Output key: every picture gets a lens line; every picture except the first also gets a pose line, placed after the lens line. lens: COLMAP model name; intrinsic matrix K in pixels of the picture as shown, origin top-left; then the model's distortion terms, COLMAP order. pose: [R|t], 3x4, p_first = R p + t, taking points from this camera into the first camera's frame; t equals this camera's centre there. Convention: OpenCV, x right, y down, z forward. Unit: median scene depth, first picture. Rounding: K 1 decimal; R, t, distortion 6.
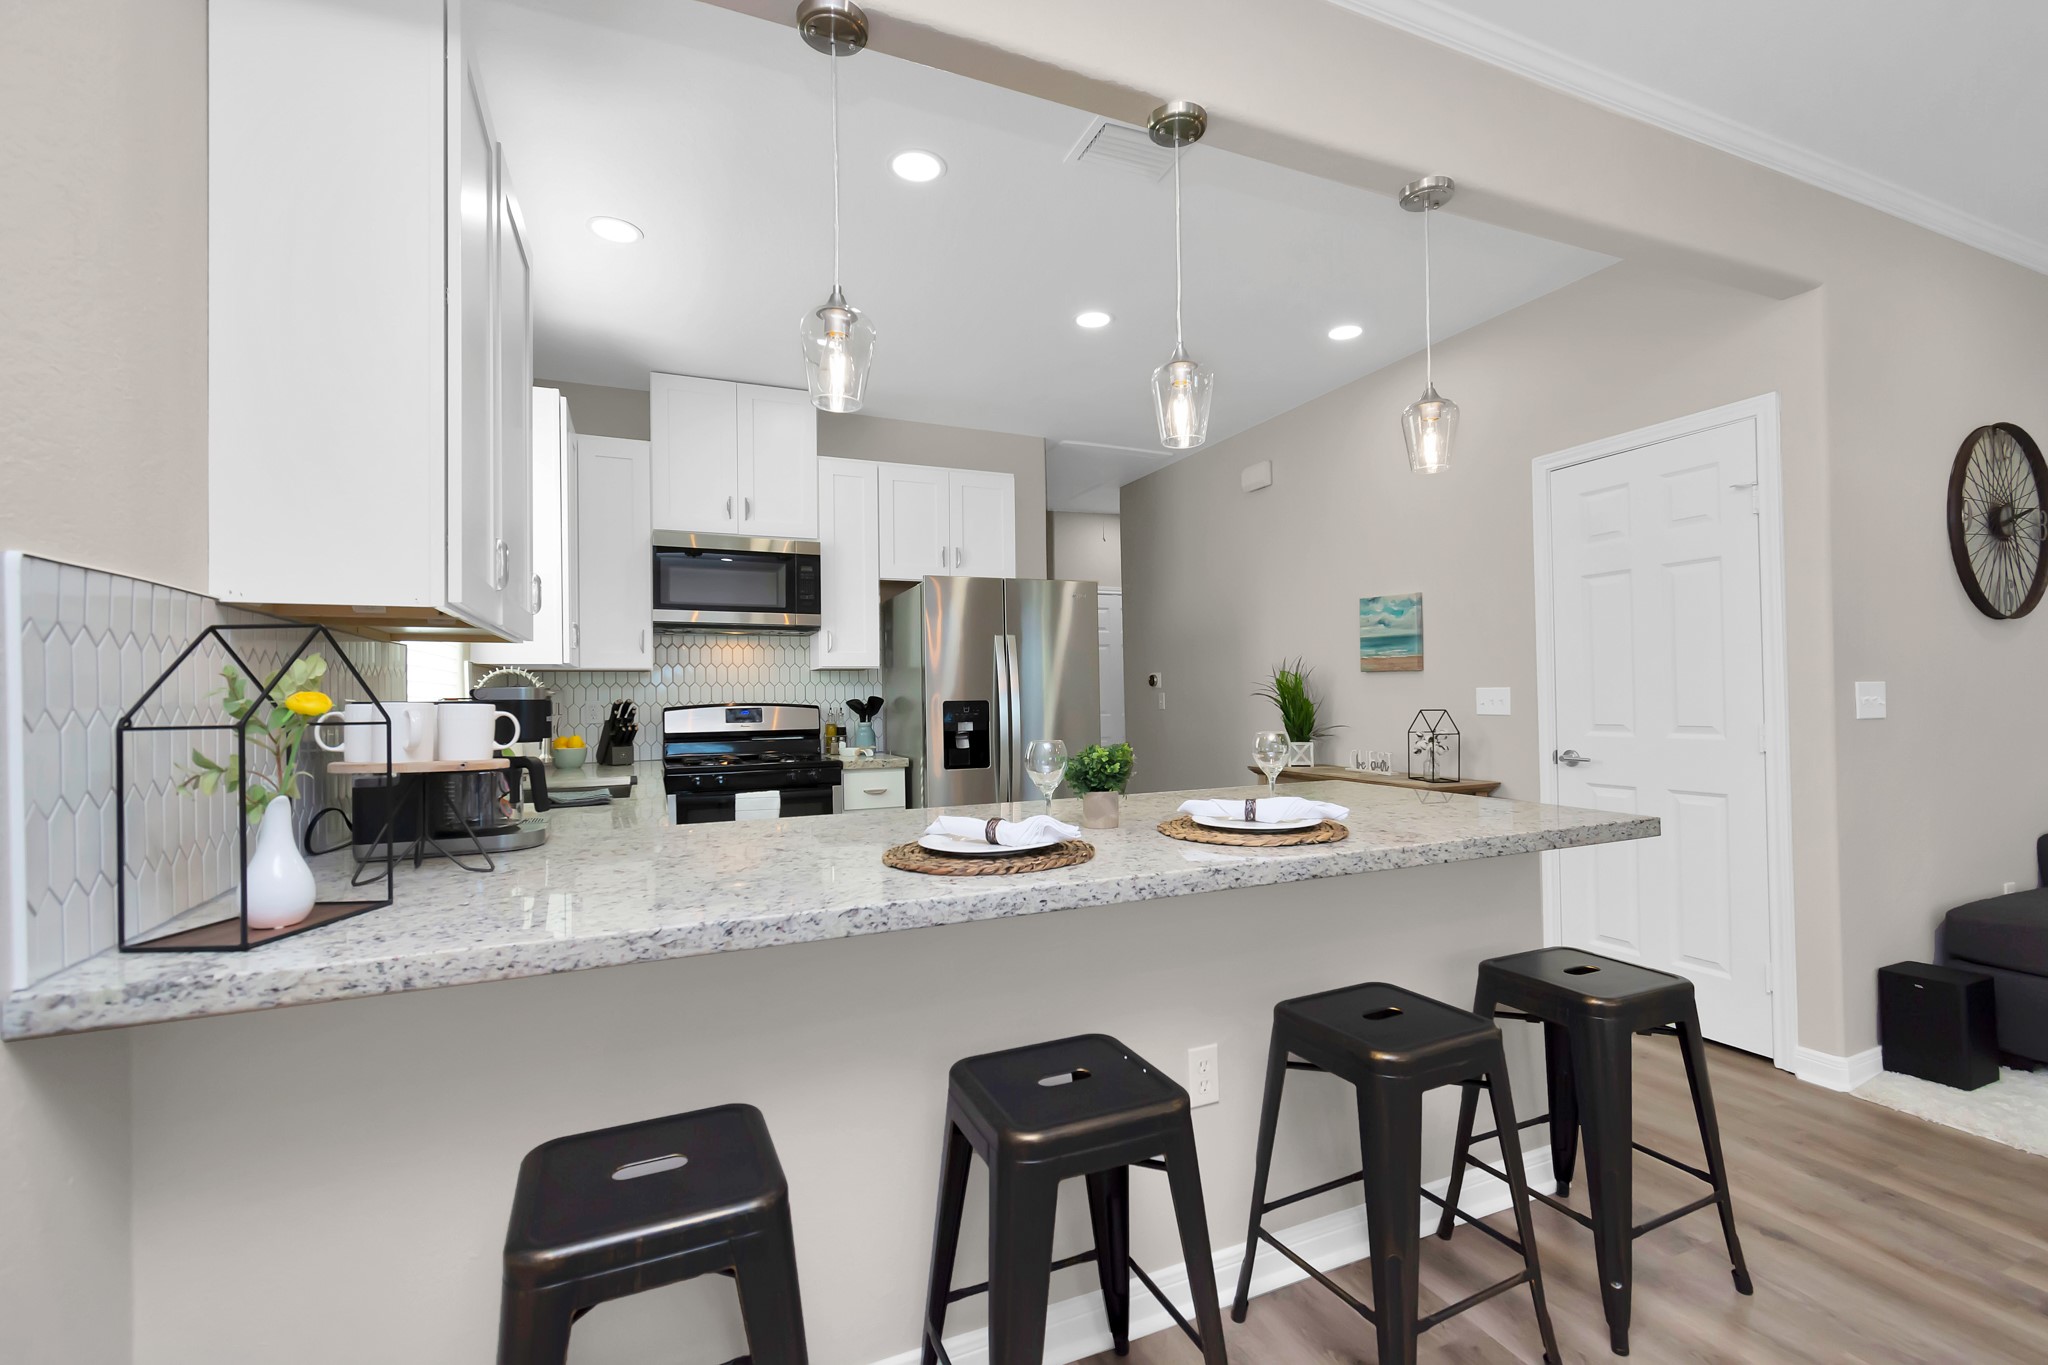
lens RADIAL K [[900.6, 0, 1049.1], [0, 900.6, 688.0], [0, 0, 1]] dist [0.004882, -0.002187]
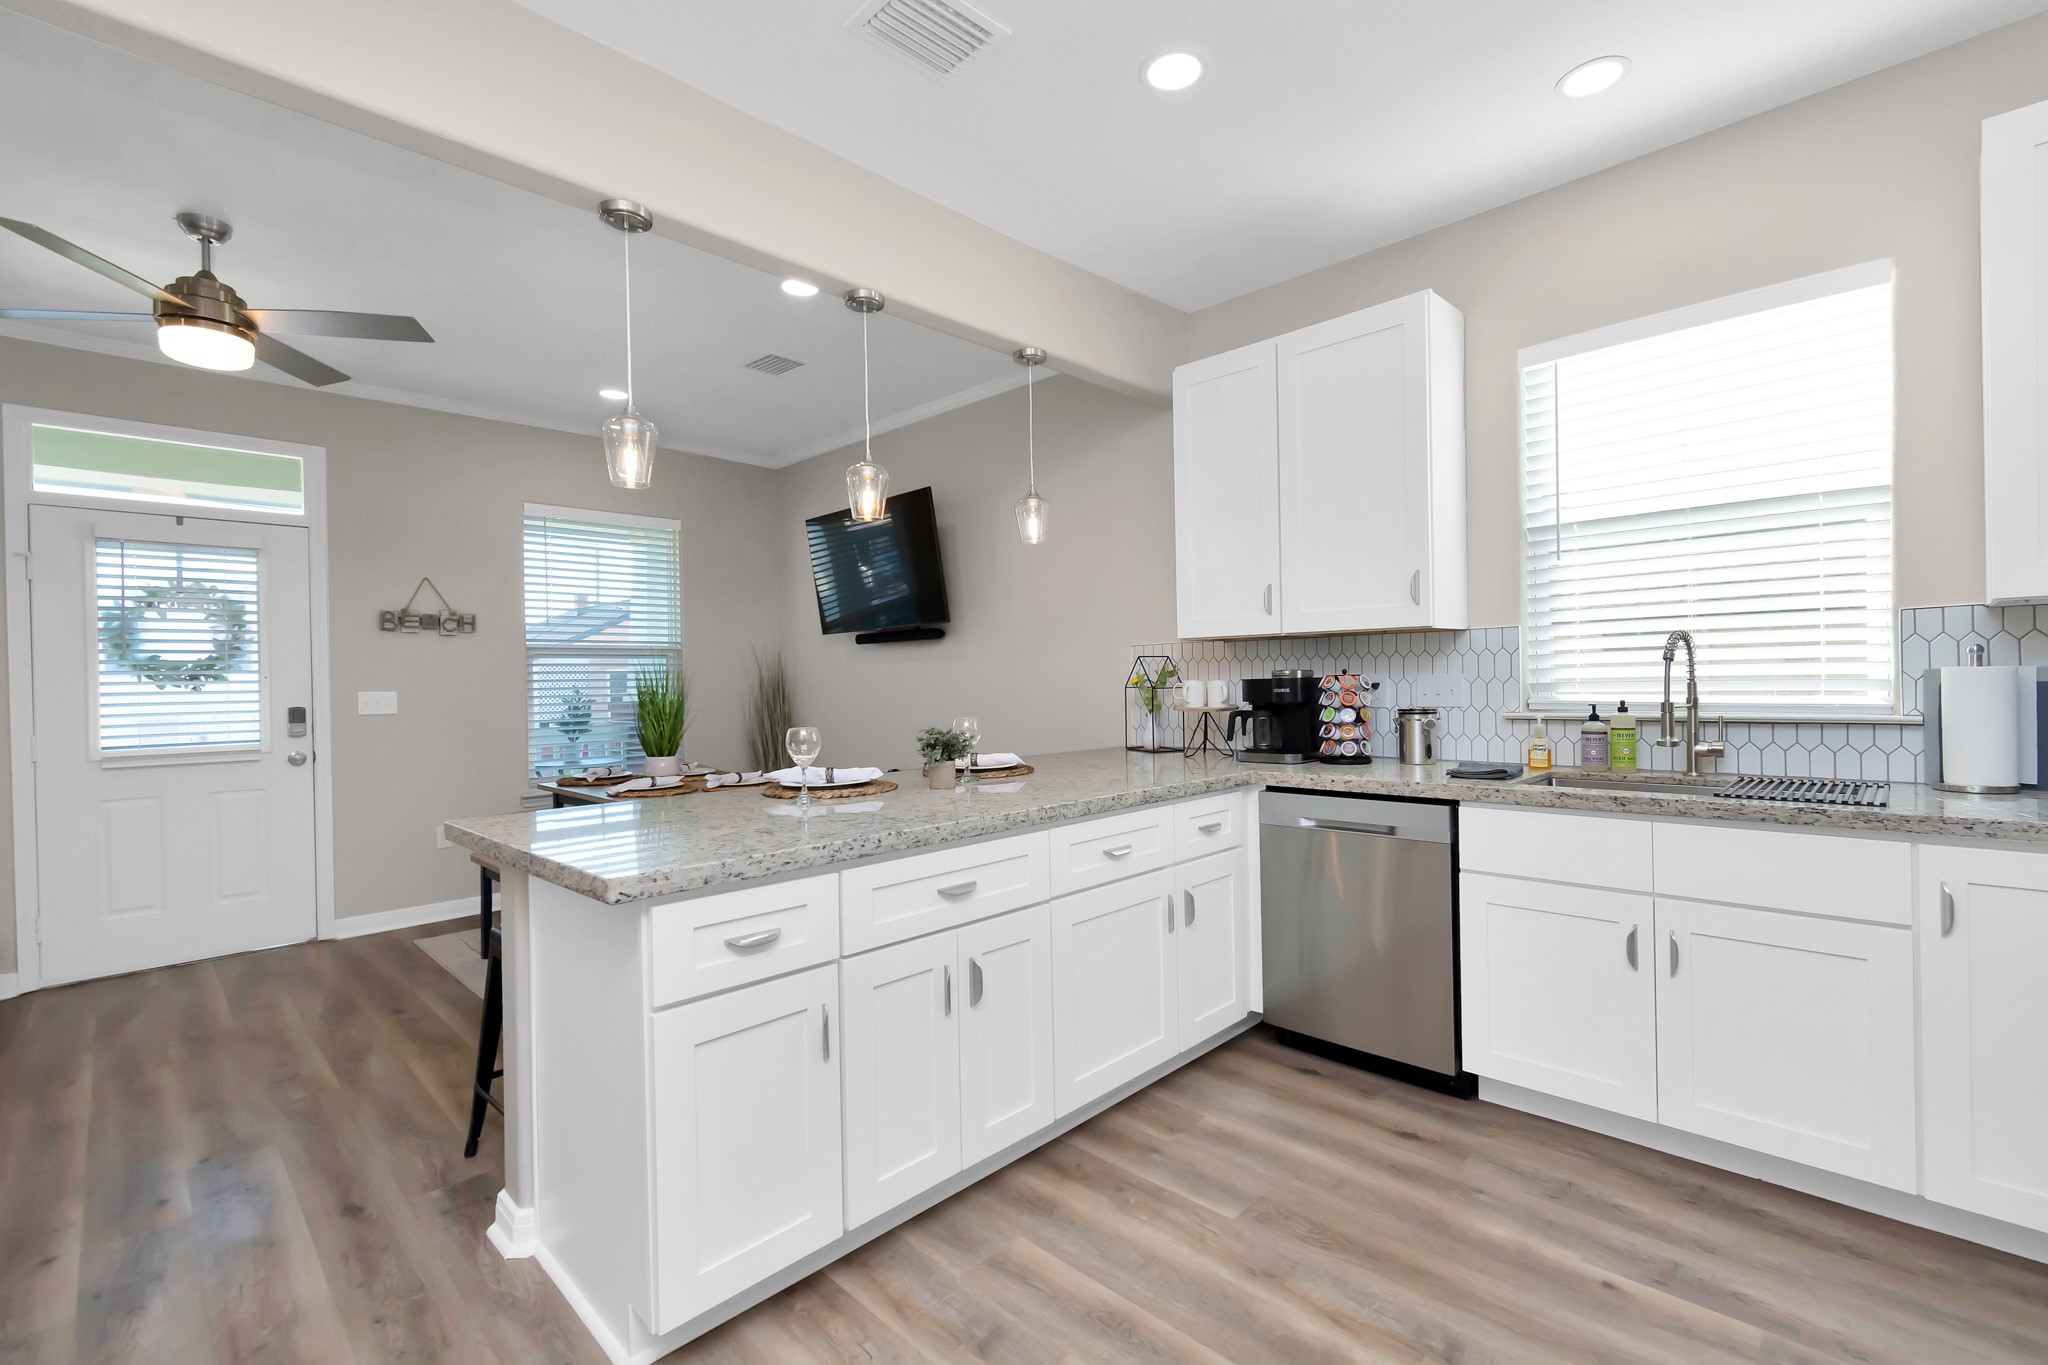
lens RADIAL K [[900.6, 0, 1054.1], [0, 900.6, 685.5], [0, 0, 1]] dist [0.004882, -0.002187]
pose [[-0.923353, 0.037874, -0.382079, 0.189945], [0.038625, 0.999237, 0.005706, 0.000514], [0.382003, -0.009490, -0.924112, 1.056985]]
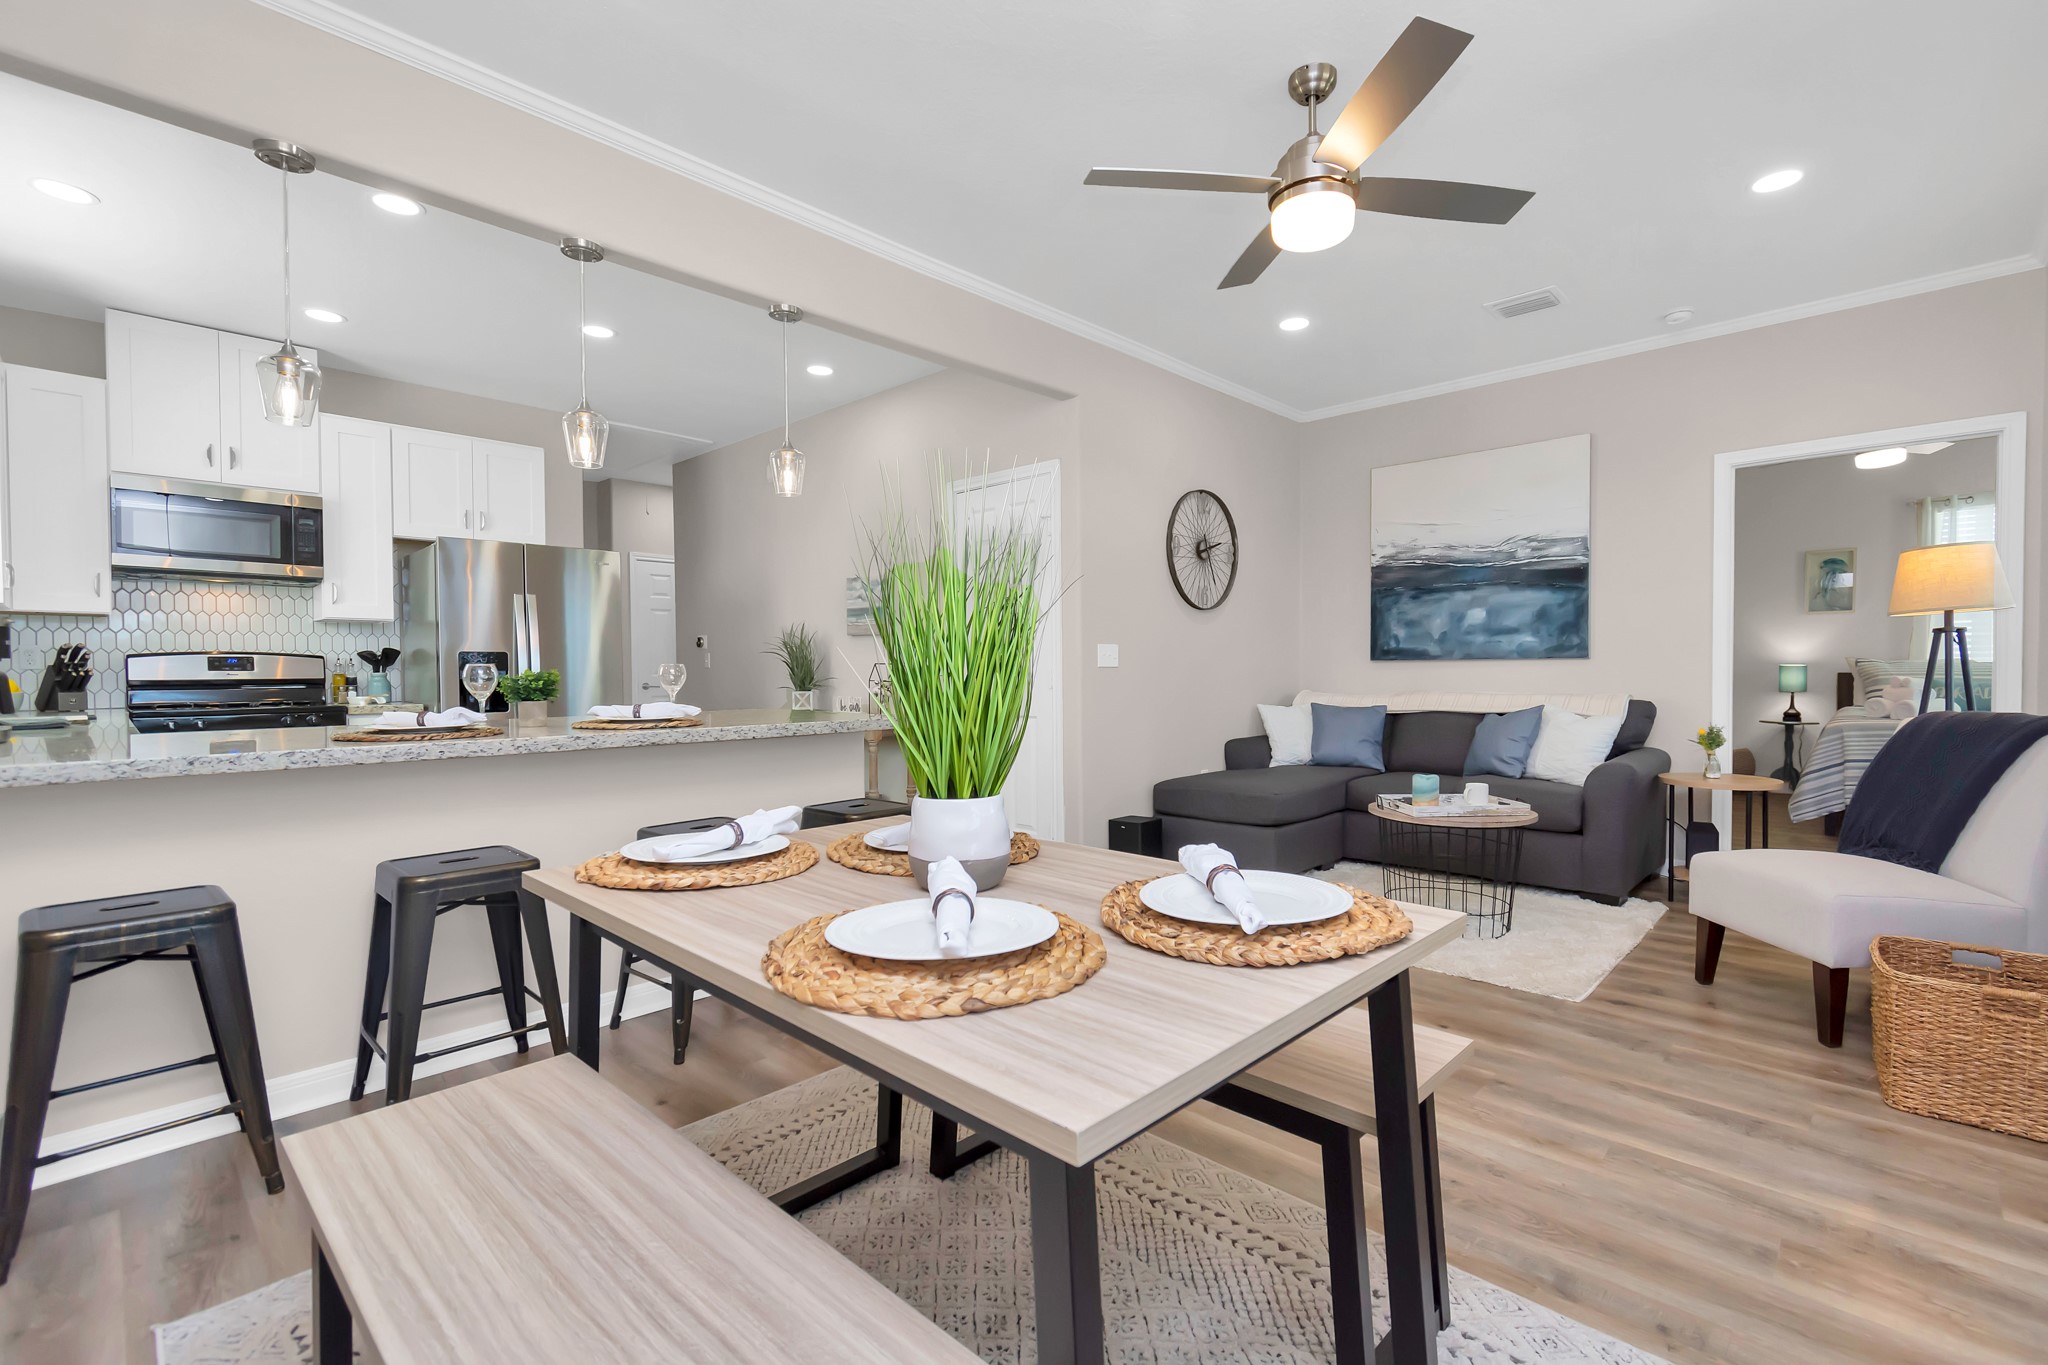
lens RADIAL K [[900.6, 0, 1046.7], [0, 900.6, 689.4], [0, 0, 1]] dist [0.004882, -0.002187]
pose [[0.923032, 0.001815, 0.384719, 0.119521], [-0.013447, 0.999530, 0.027547, 0.020089], [-0.384489, -0.030601, 0.922622, -0.294707]]
